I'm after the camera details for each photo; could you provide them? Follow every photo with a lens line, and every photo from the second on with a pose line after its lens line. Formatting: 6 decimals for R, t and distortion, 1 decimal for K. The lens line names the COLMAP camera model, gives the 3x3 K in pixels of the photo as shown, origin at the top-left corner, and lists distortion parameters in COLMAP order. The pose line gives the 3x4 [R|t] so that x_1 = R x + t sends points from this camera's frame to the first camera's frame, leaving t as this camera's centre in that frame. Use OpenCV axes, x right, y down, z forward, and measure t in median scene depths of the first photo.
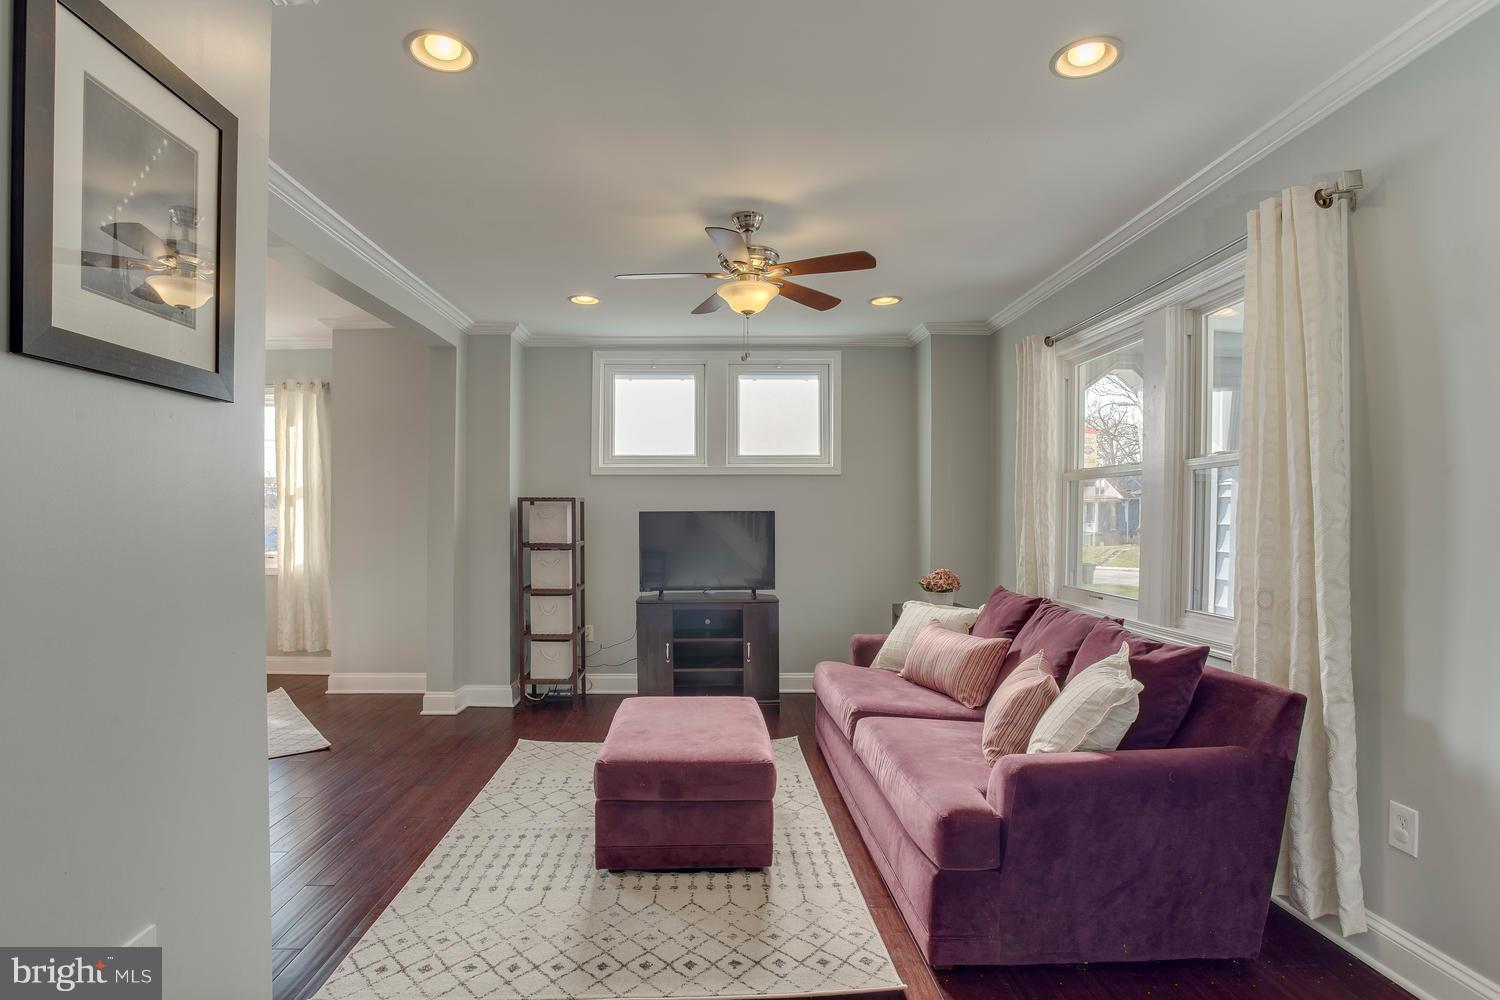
lens RADIAL K [[746.2, 0, 727.1], [0, 746.2, 509.4], [0, 0, 1]] dist [-0.063424, 0.025259]
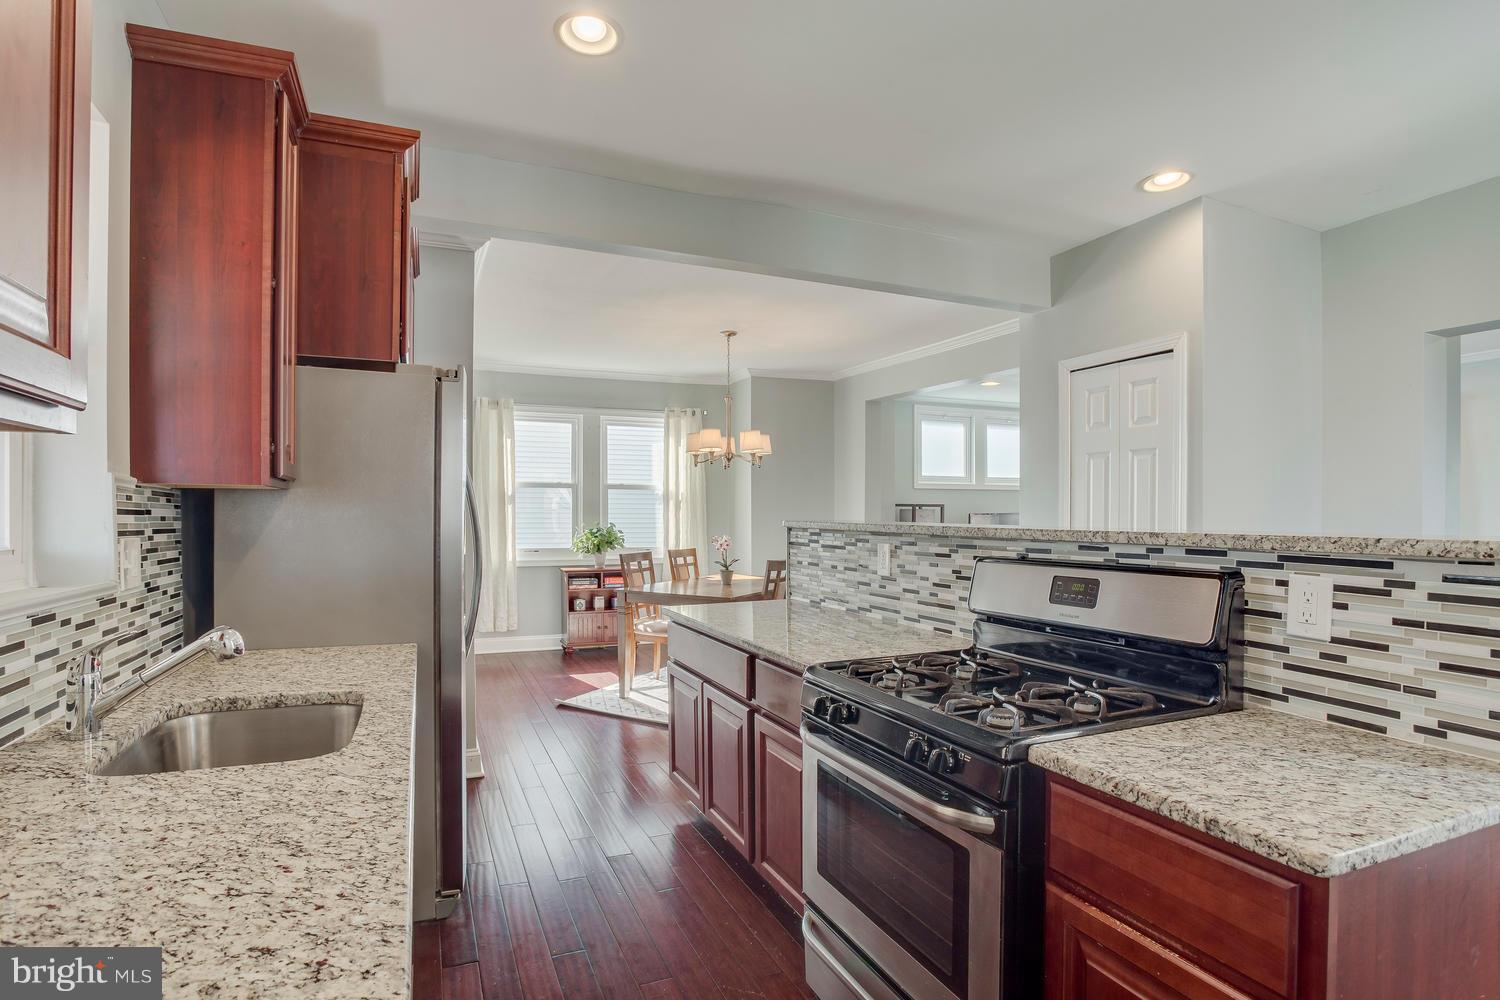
lens RADIAL K [[746.2, 0, 727.1], [0, 746.2, 509.4], [0, 0, 1]] dist [-0.063424, 0.025259]
pose [[0.929892, 0.001789, 0.367828, -1.135856], [-0.003302, 0.999988, 0.003484, -0.011085], [-0.367818, -0.004455, 0.929887, -0.237577]]
